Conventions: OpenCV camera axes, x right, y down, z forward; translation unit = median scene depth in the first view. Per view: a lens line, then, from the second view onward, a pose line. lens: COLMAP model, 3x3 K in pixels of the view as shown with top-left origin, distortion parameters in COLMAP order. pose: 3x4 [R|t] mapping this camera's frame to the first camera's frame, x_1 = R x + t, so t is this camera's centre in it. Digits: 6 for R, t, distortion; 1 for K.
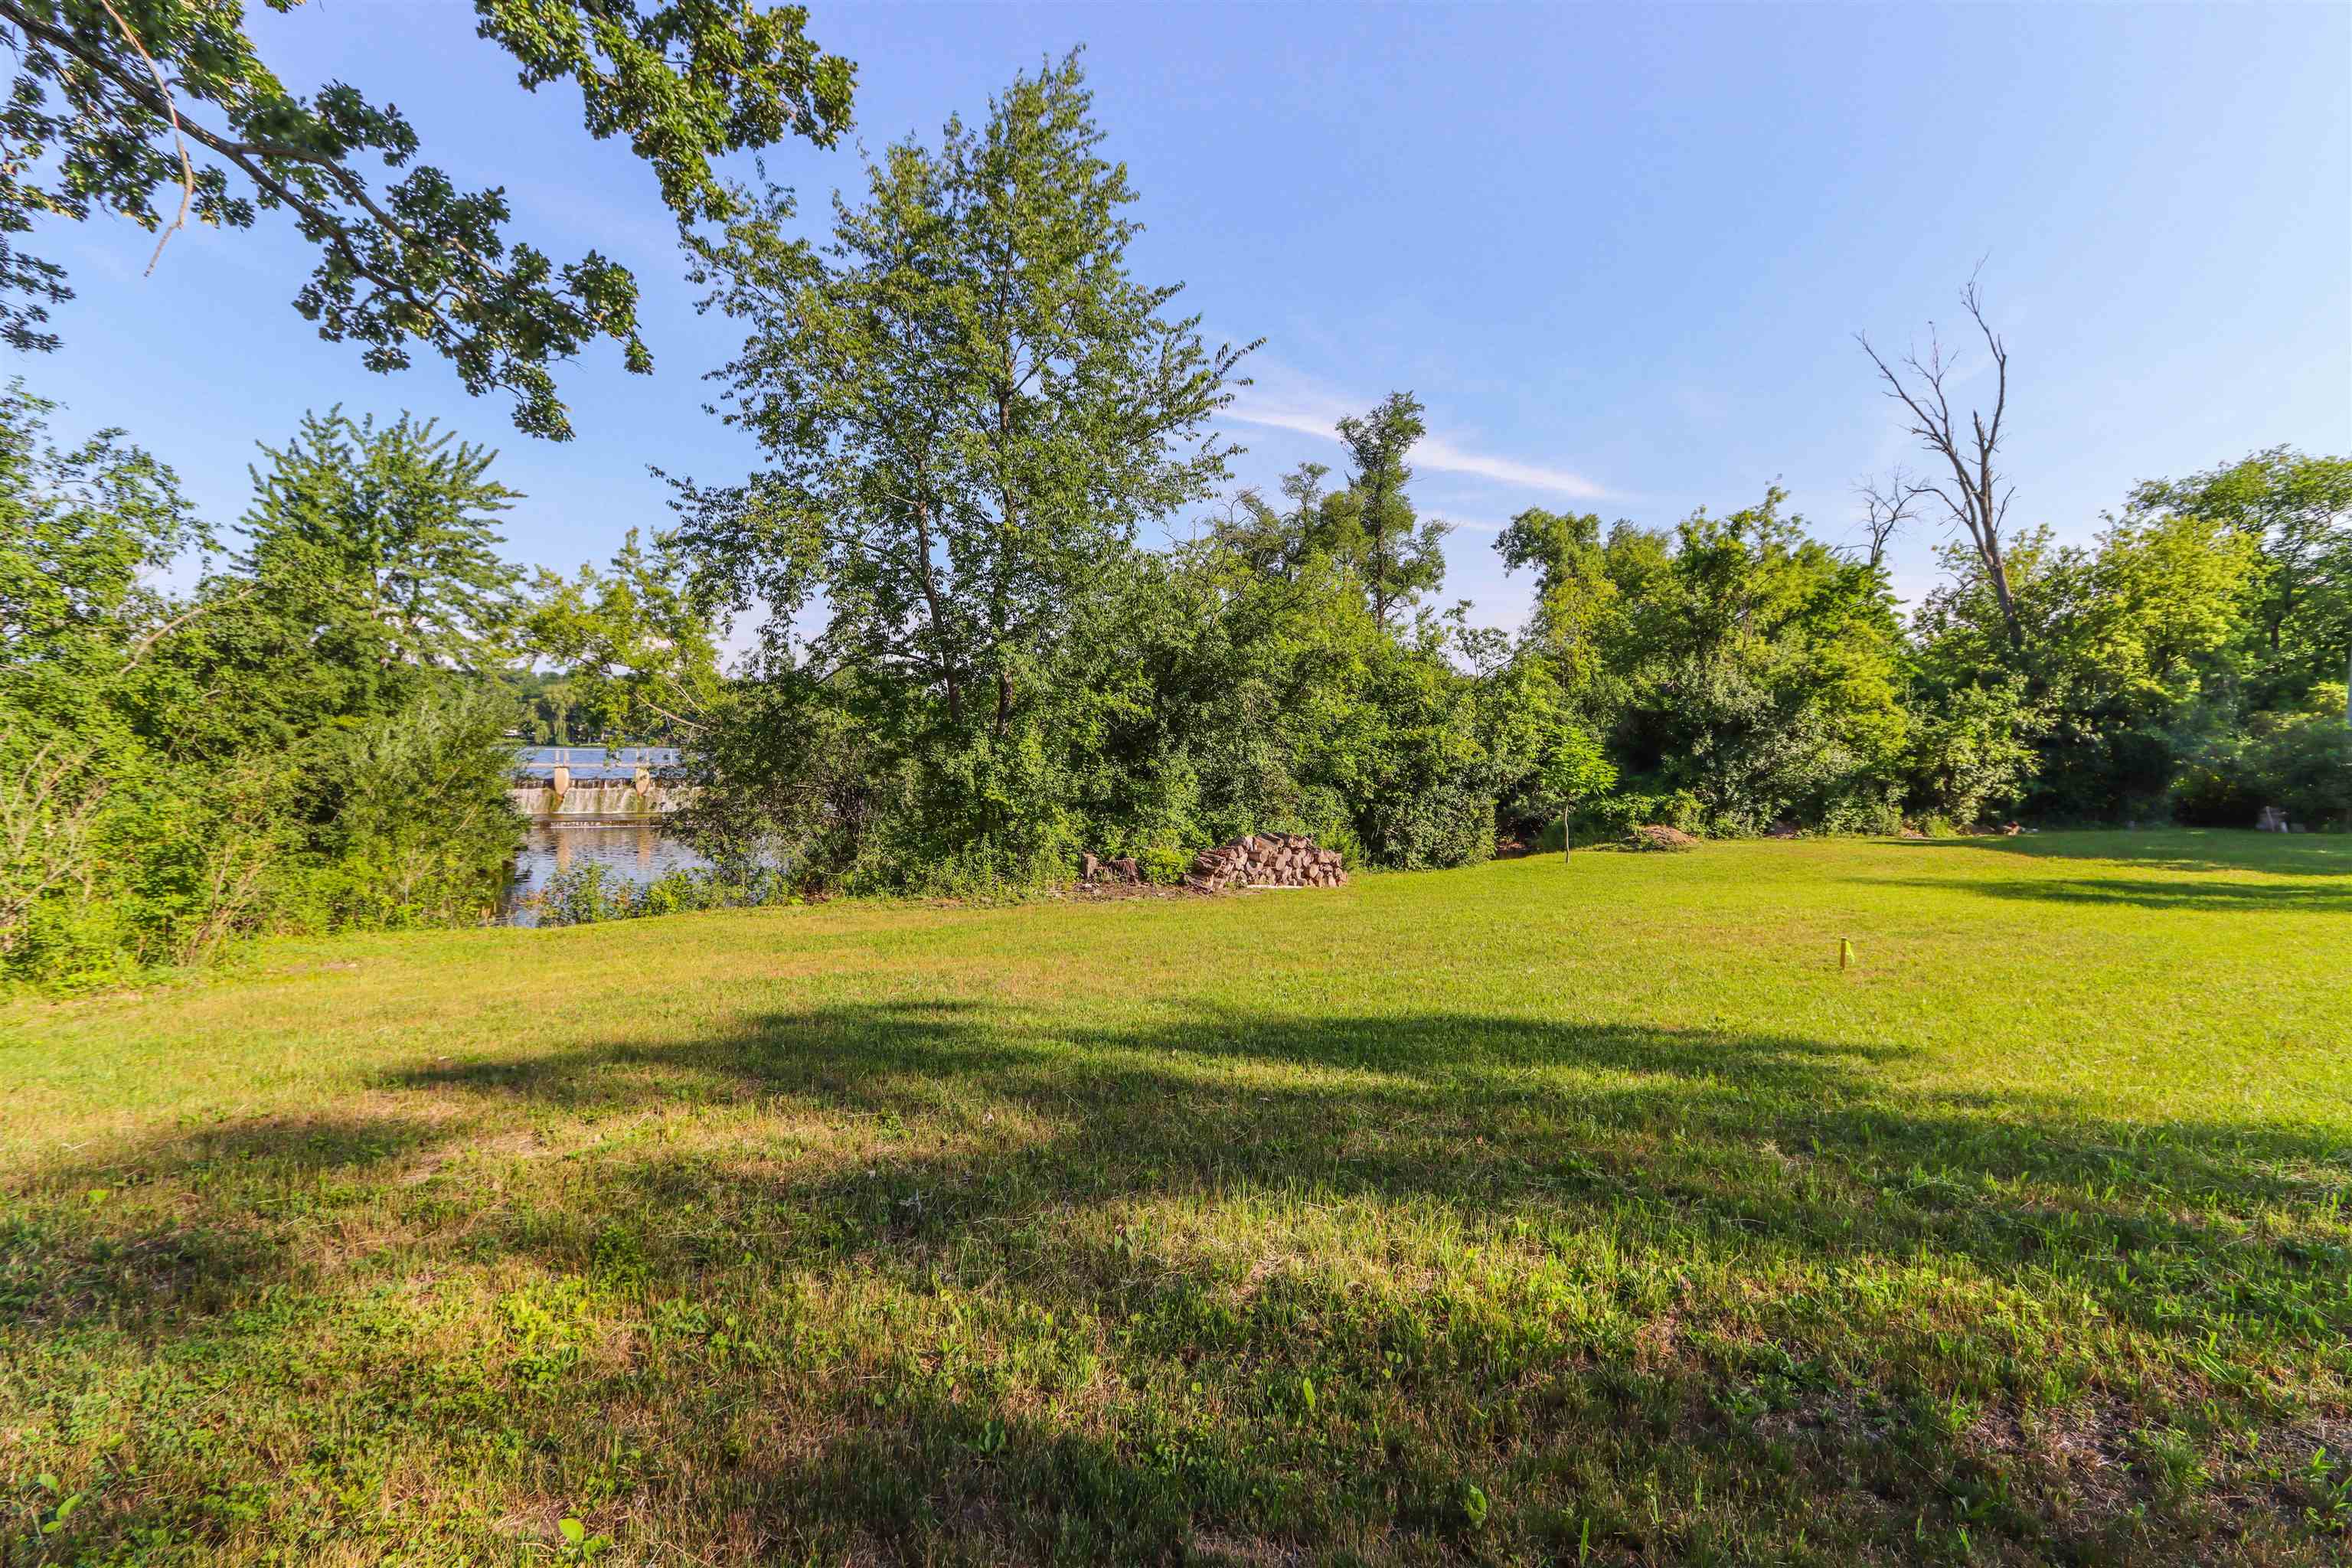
lens RADIAL K [[1075.4, 0, 1167.7], [0, 1075.4, 777.4], [0, 0, 1]] dist [-0.002411, 0.004345]
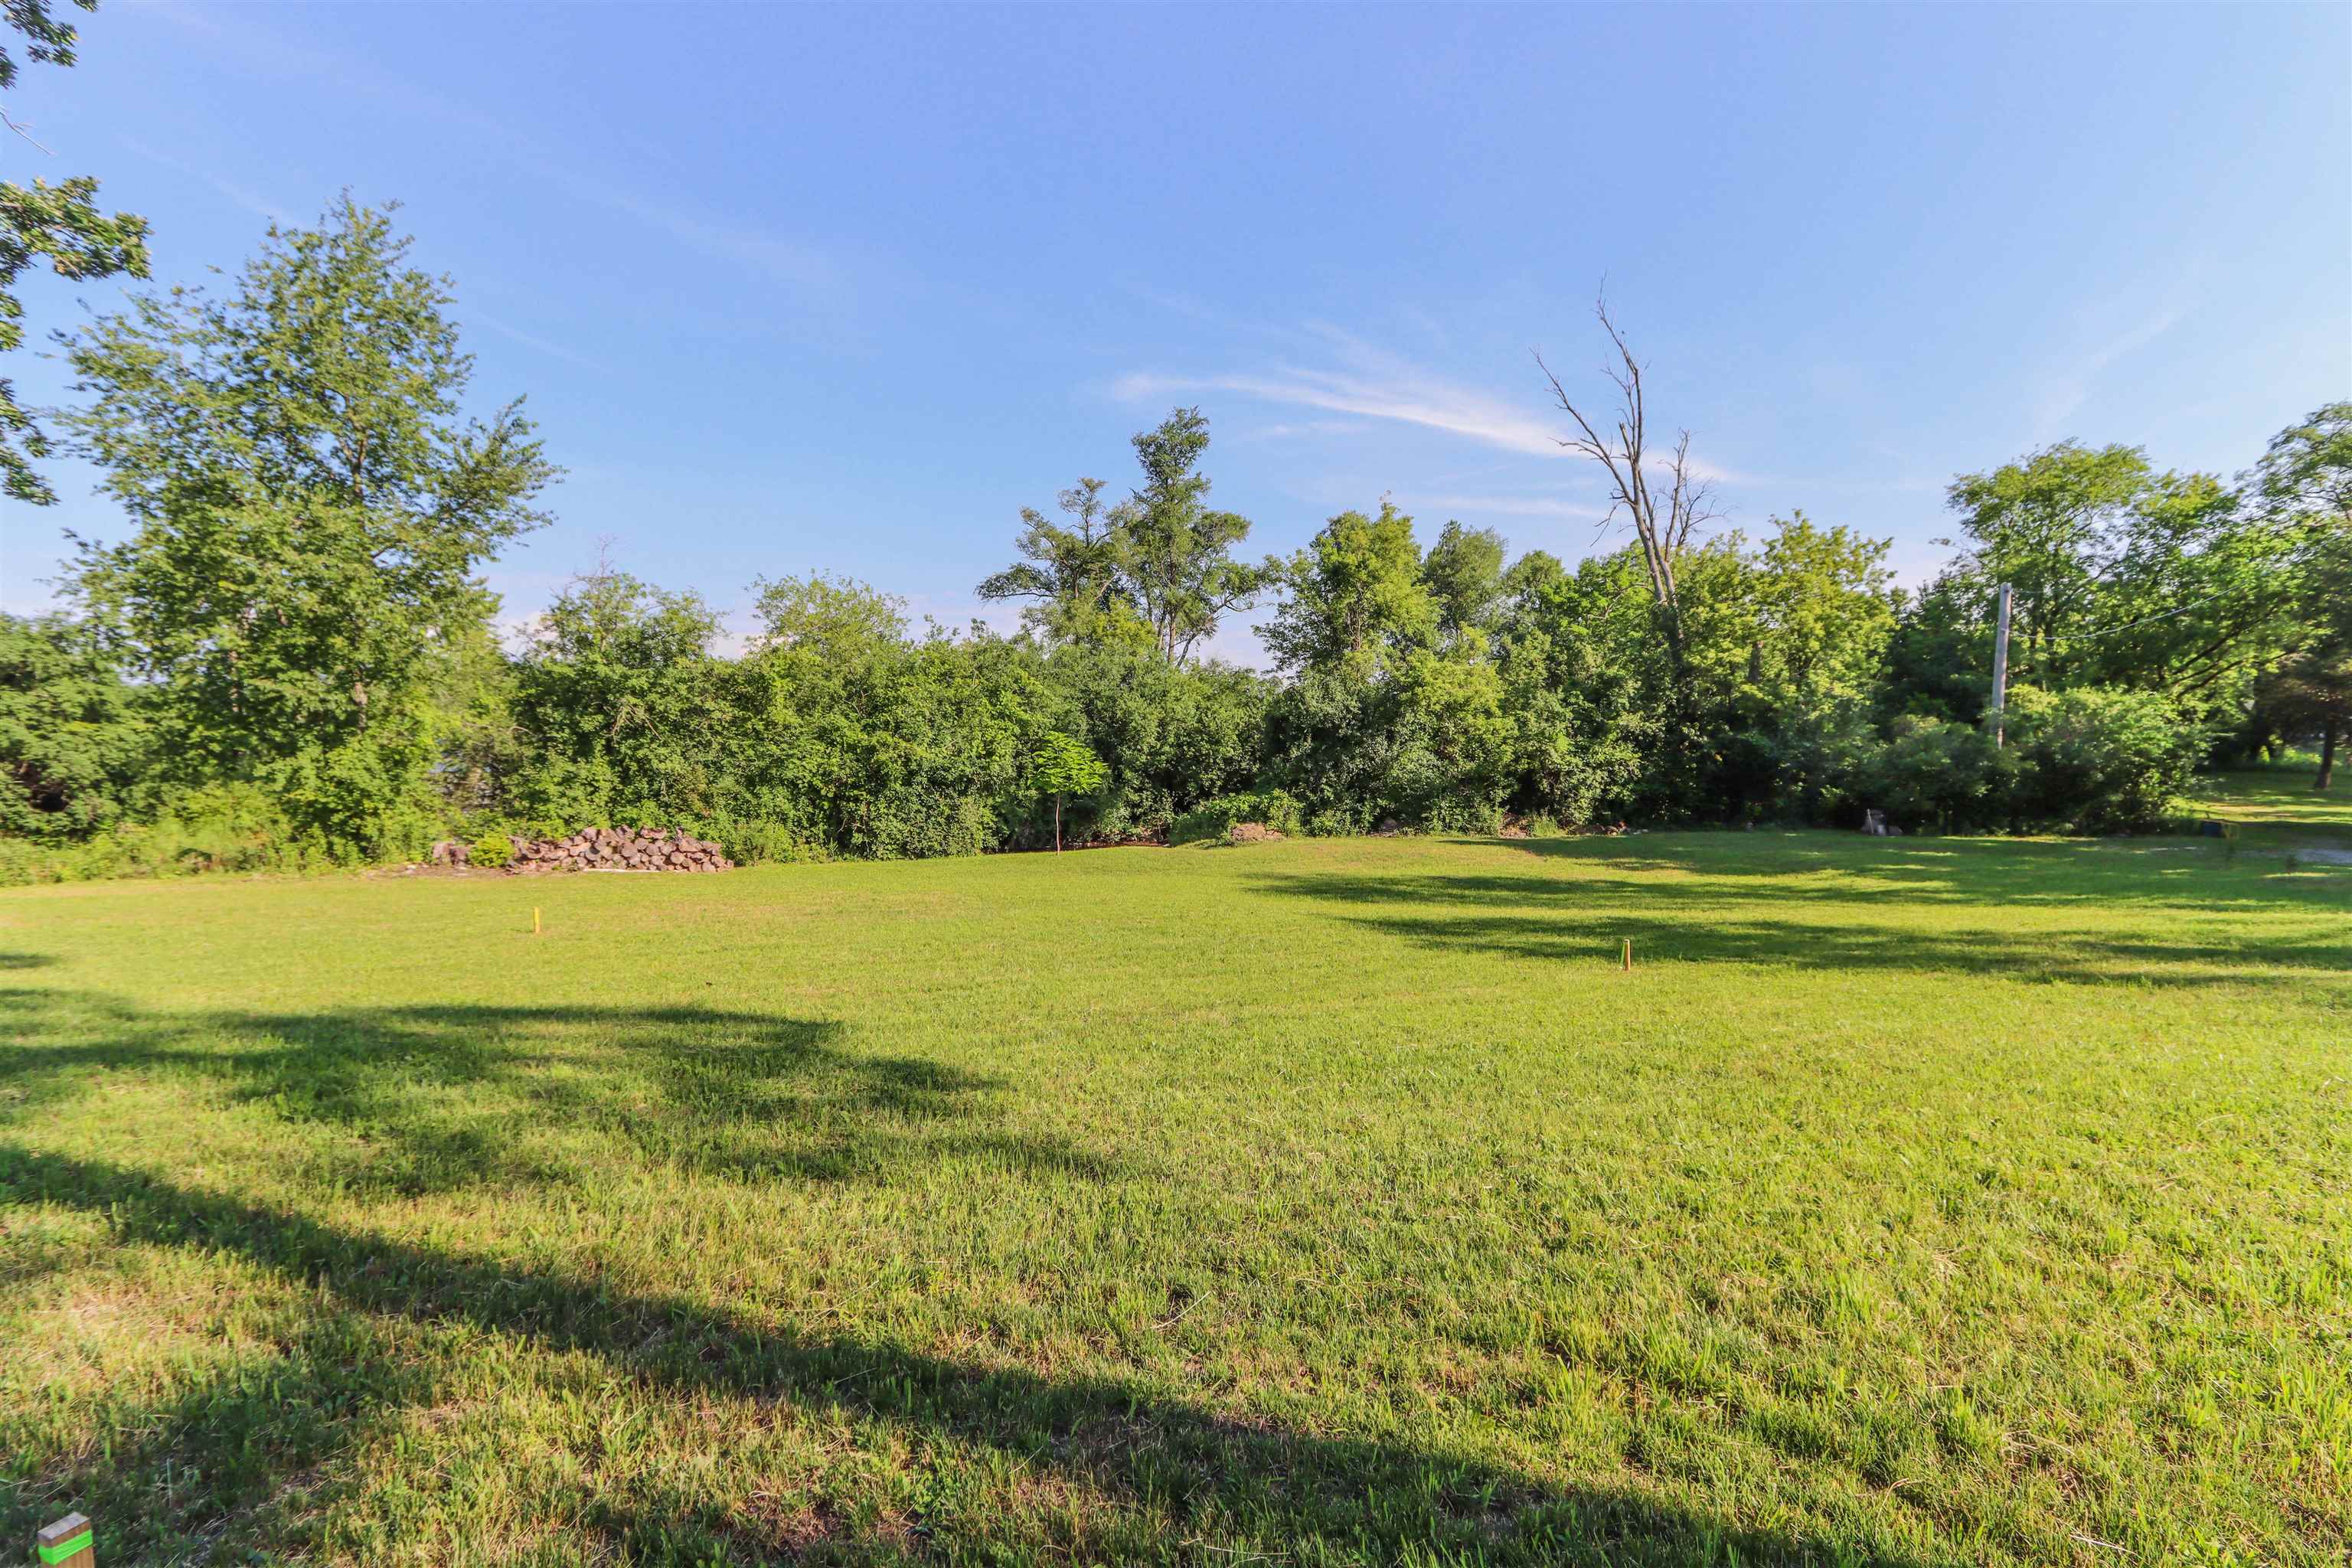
lens RADIAL K [[1075.4, 0, 1171.1], [0, 1075.4, 786.2], [0, 0, 1]] dist [-0.002411, 0.004345]
pose [[0.995470, 0.005475, -0.094918, 0.874451], [-0.004121, 0.999887, 0.014458, -0.012995], [0.094986, -0.014001, 0.995380, -0.139299]]
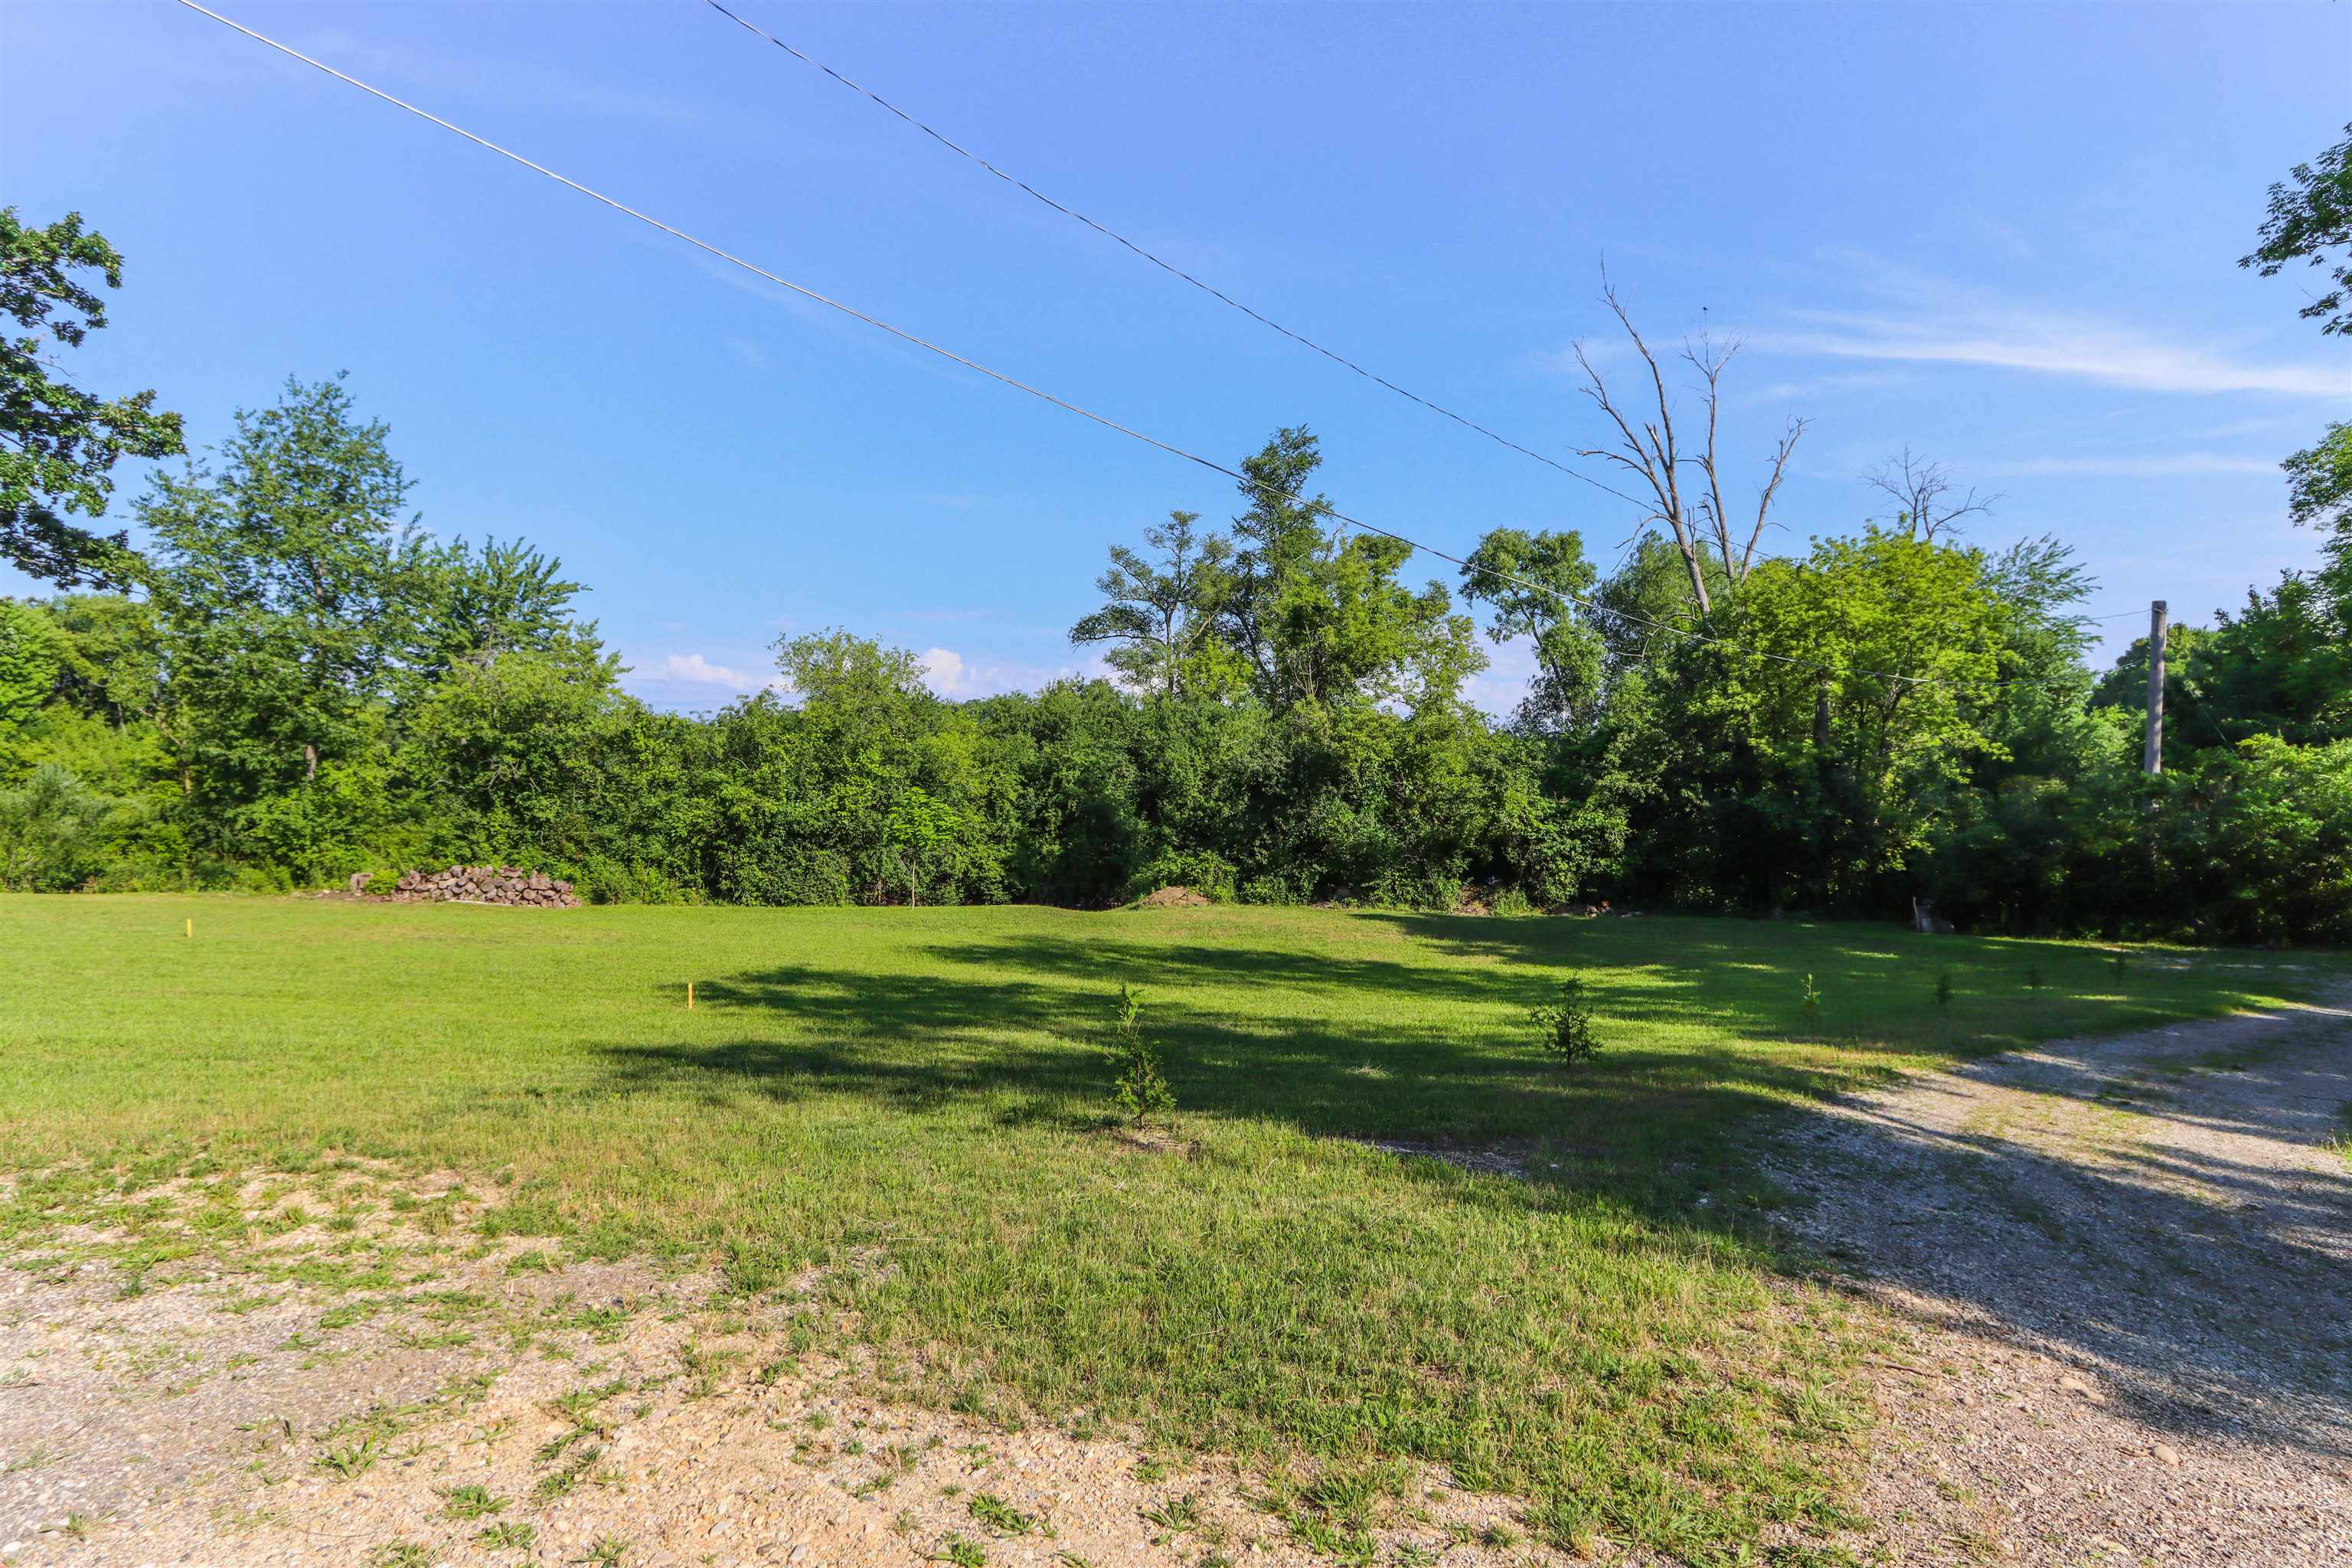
lens RADIAL K [[1282.0, 0, 1189.0], [0, 1282.0, 794.9], [0, 0, 1]] dist [-0.012939, 0.000643]
pose [[0.906871, 0.015367, -0.421127, 1.767921], [-0.024127, 0.999589, -0.015479, -0.040240], [0.420716, 0.024198, 0.906869, -0.147664]]
